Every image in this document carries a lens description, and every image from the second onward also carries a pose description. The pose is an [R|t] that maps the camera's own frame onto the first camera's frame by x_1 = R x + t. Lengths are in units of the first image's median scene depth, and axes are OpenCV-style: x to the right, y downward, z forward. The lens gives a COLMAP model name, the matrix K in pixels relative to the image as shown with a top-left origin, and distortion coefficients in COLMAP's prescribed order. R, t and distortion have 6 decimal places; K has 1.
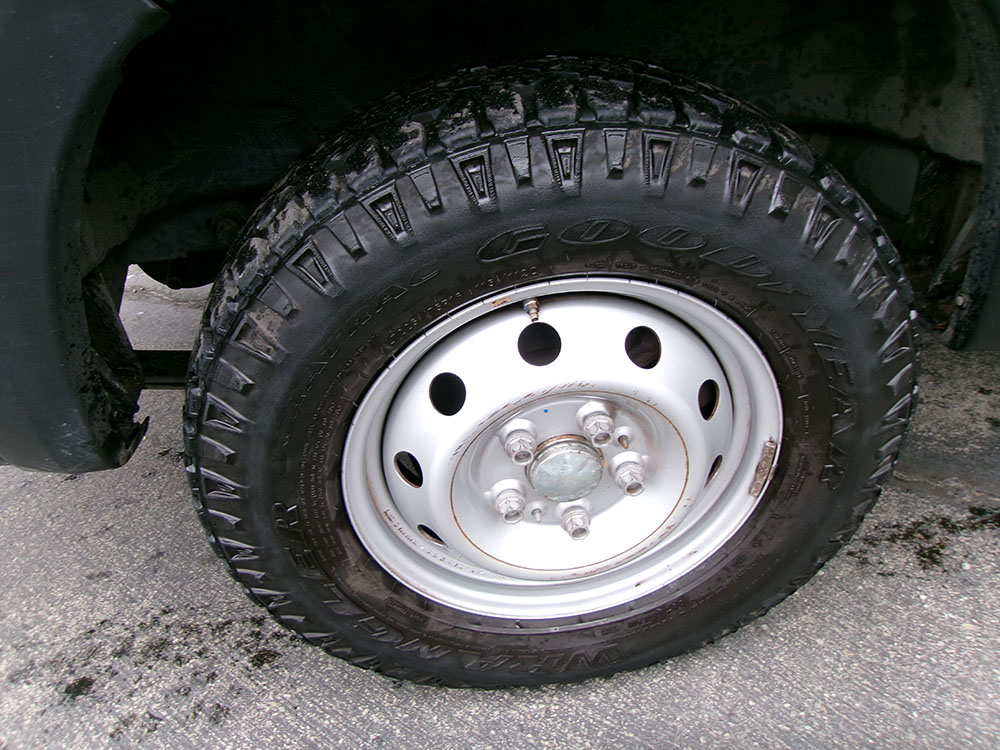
lens RADIAL K [[774.2, 0, 496.4], [0, 774.2, 373.1], [0, 0, 1]] dist [-0.034960, 0.053175]
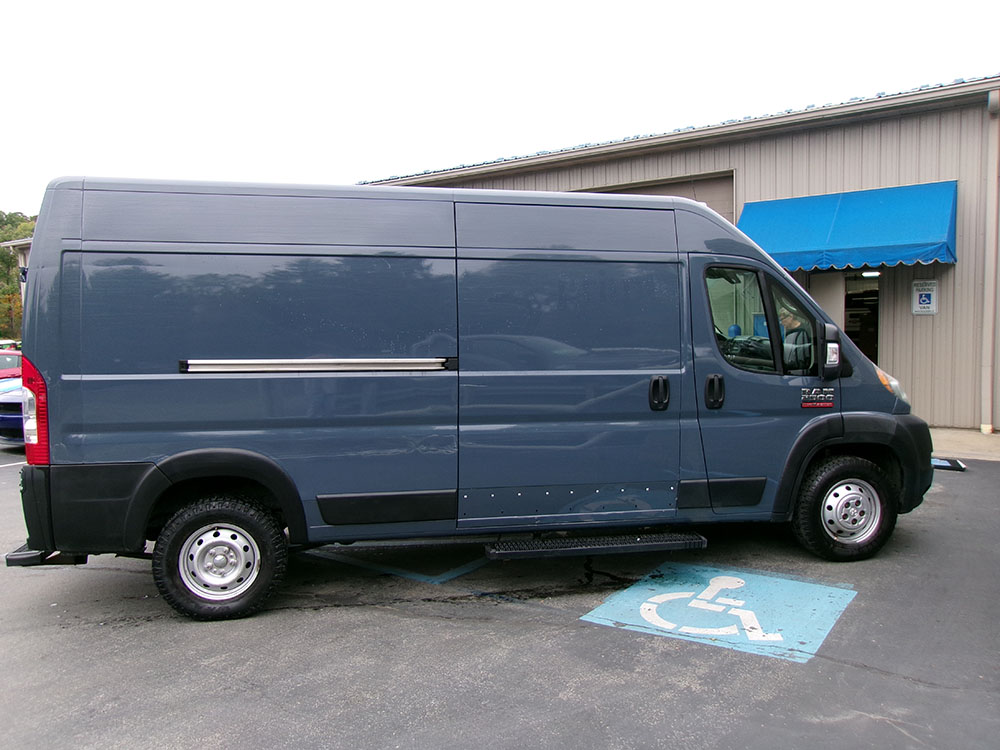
lens RADIAL K [[774.2, 0, 497.5], [0, 774.2, 379.9], [0, 0, 1]] dist [-0.034960, 0.053175]
pose [[0.991751, 0.082599, 0.098015, 1.521998], [-0.017087, 0.843050, -0.537563, 2.119693], [-0.127033, 0.531454, 0.837508, -4.958026]]
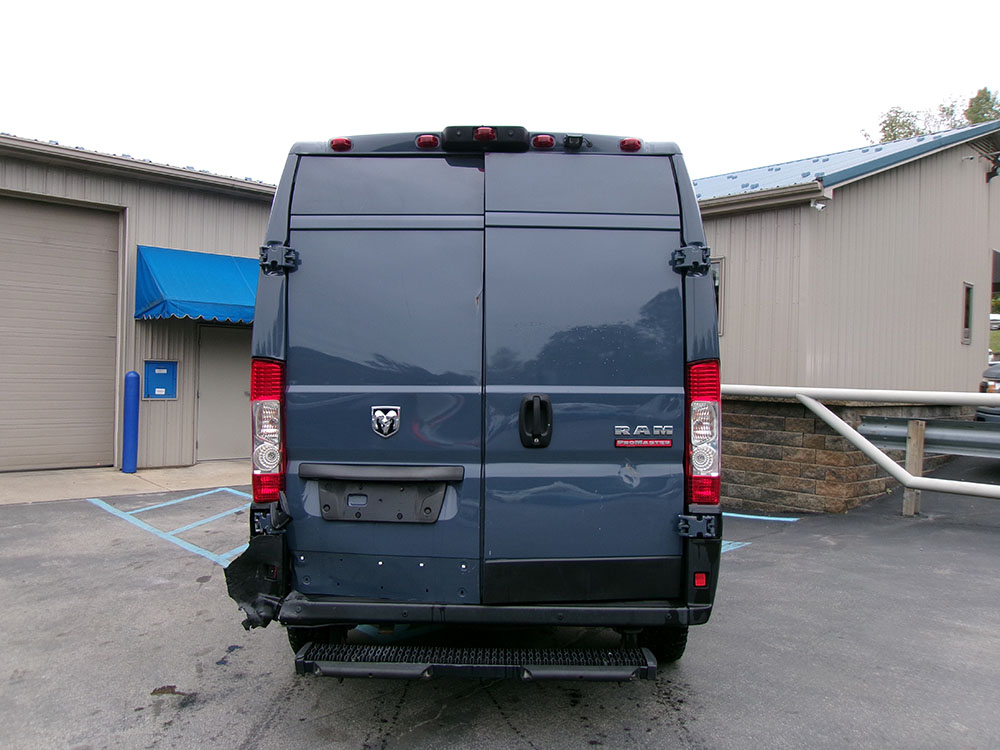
lens RADIAL K [[774.2, 0, 493.2], [0, 774.2, 380.8], [0, 0, 1]] dist [-0.034960, 0.053175]
pose [[0.124790, 0.114795, 0.985520, -5.813869], [0.568470, 0.805815, -0.165844, -0.896917], [-0.813185, 0.580934, 0.035299, 1.020232]]
